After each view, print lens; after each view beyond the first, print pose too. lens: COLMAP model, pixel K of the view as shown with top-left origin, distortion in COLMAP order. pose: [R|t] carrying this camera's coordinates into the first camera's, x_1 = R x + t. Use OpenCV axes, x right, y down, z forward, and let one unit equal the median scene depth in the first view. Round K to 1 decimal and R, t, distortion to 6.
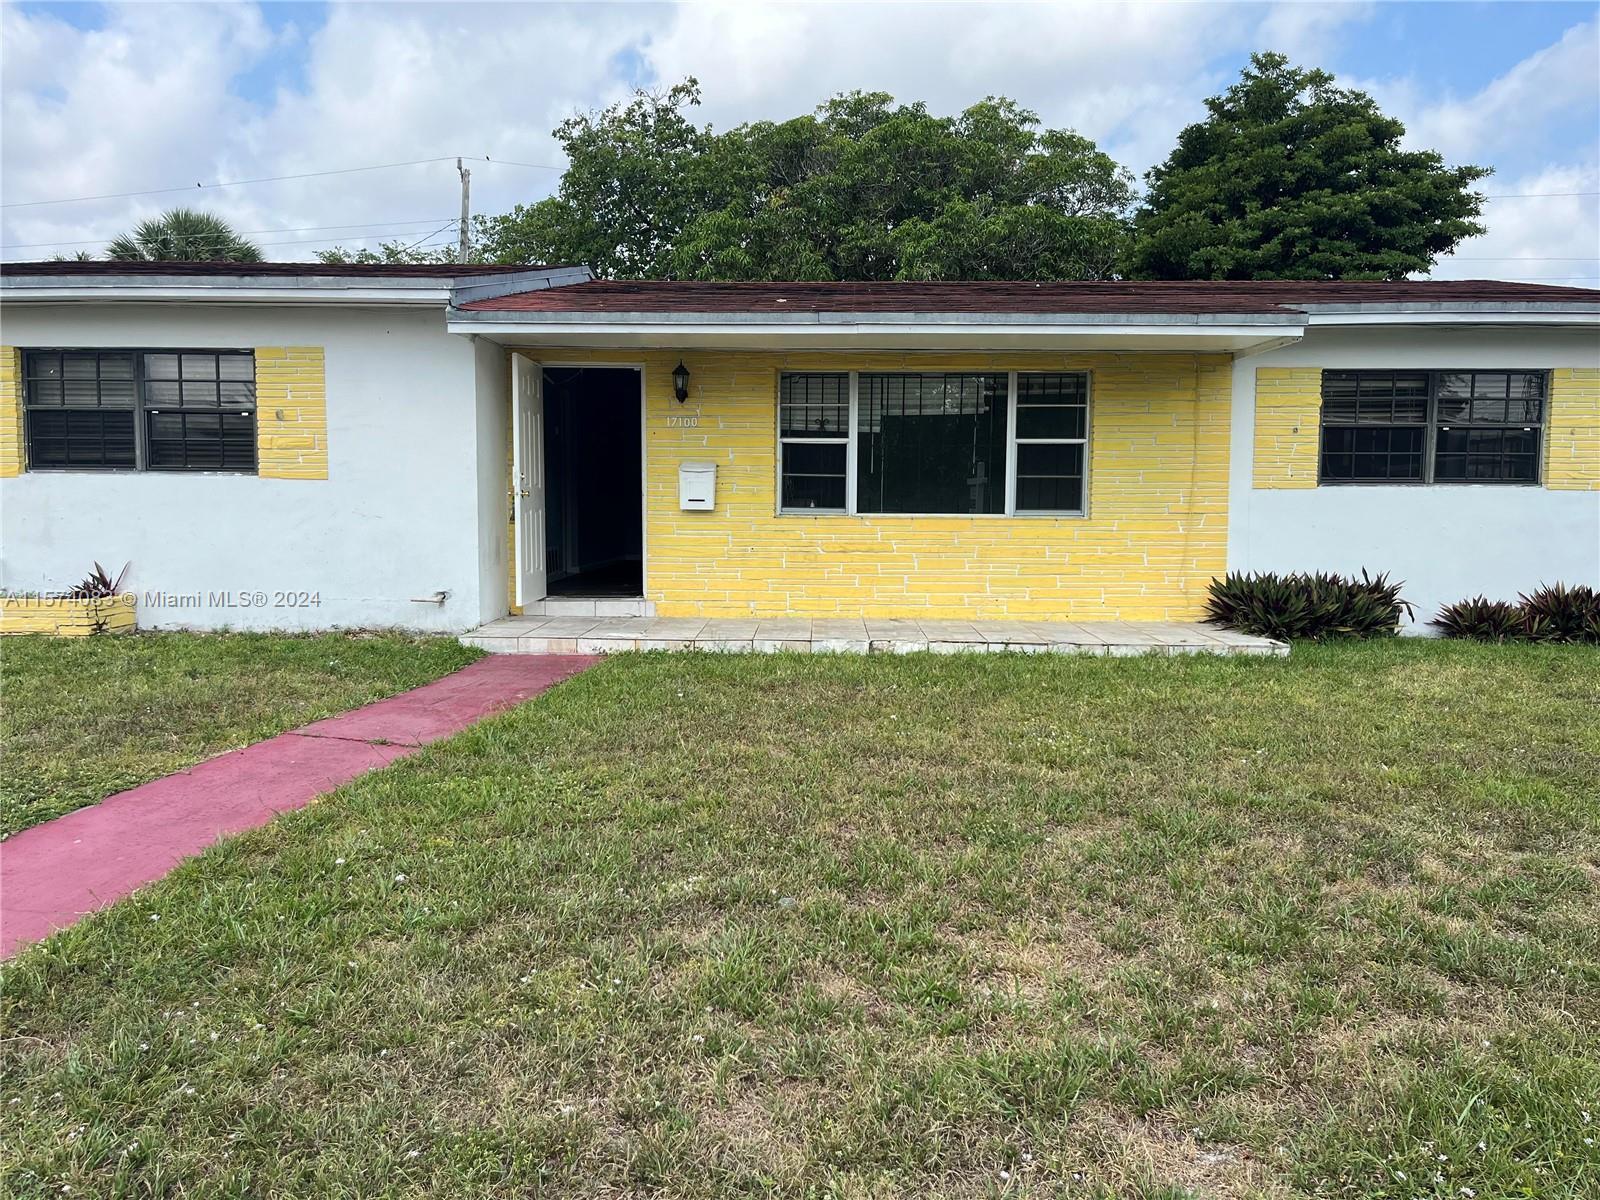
lens RADIAL K [[1209.1, 0, 800.0], [0, 1209.1, 600.0], [0, 0, 1]] dist [0.073816, -0.107481]
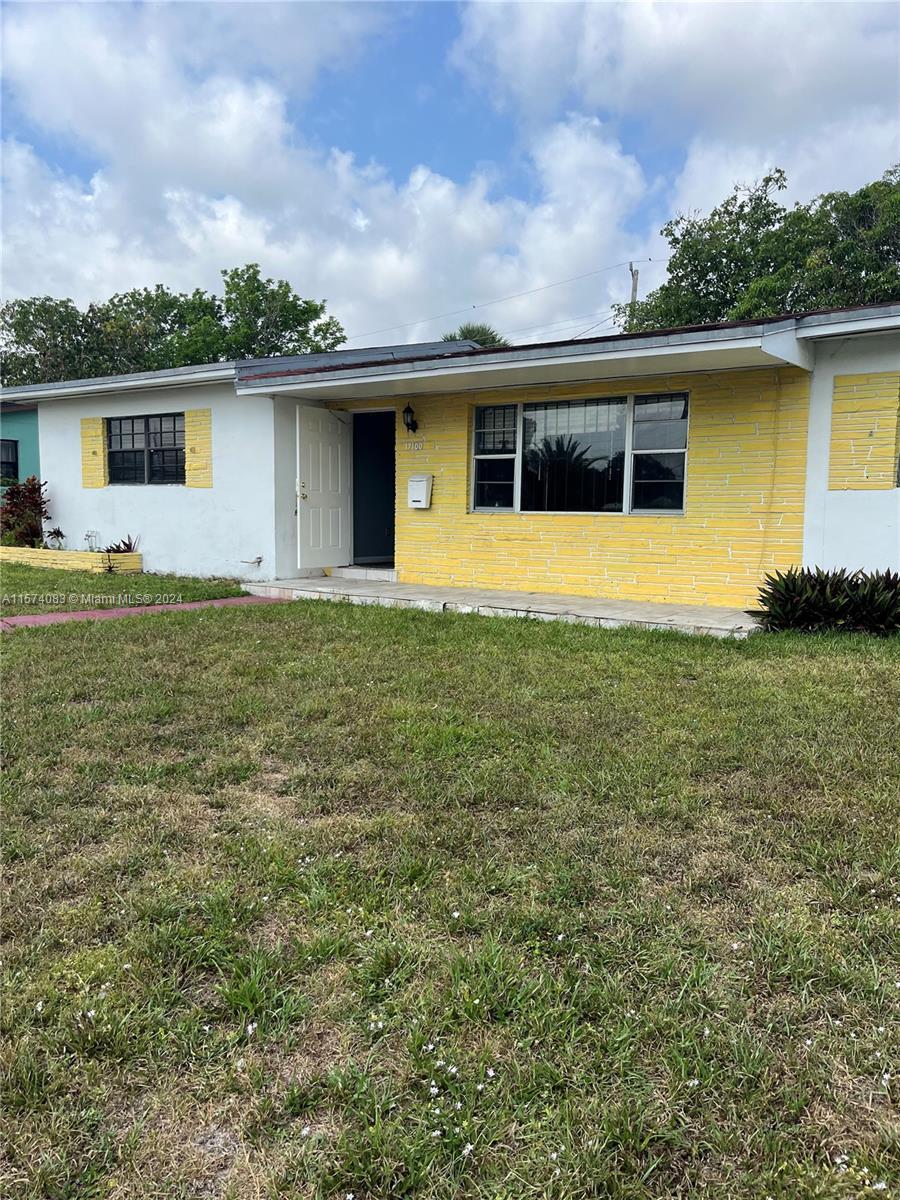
lens RADIAL K [[906.8, 0, 451.7], [0, 906.8, 605.1], [0, 0, 1]] dist [0.073816, -0.107481]
pose [[0.818960, 0.065270, -0.570127, 0.559251], [-0.056324, 0.997856, 0.033331, 0.001774], [0.571080, 0.004816, 0.820880, 0.146763]]
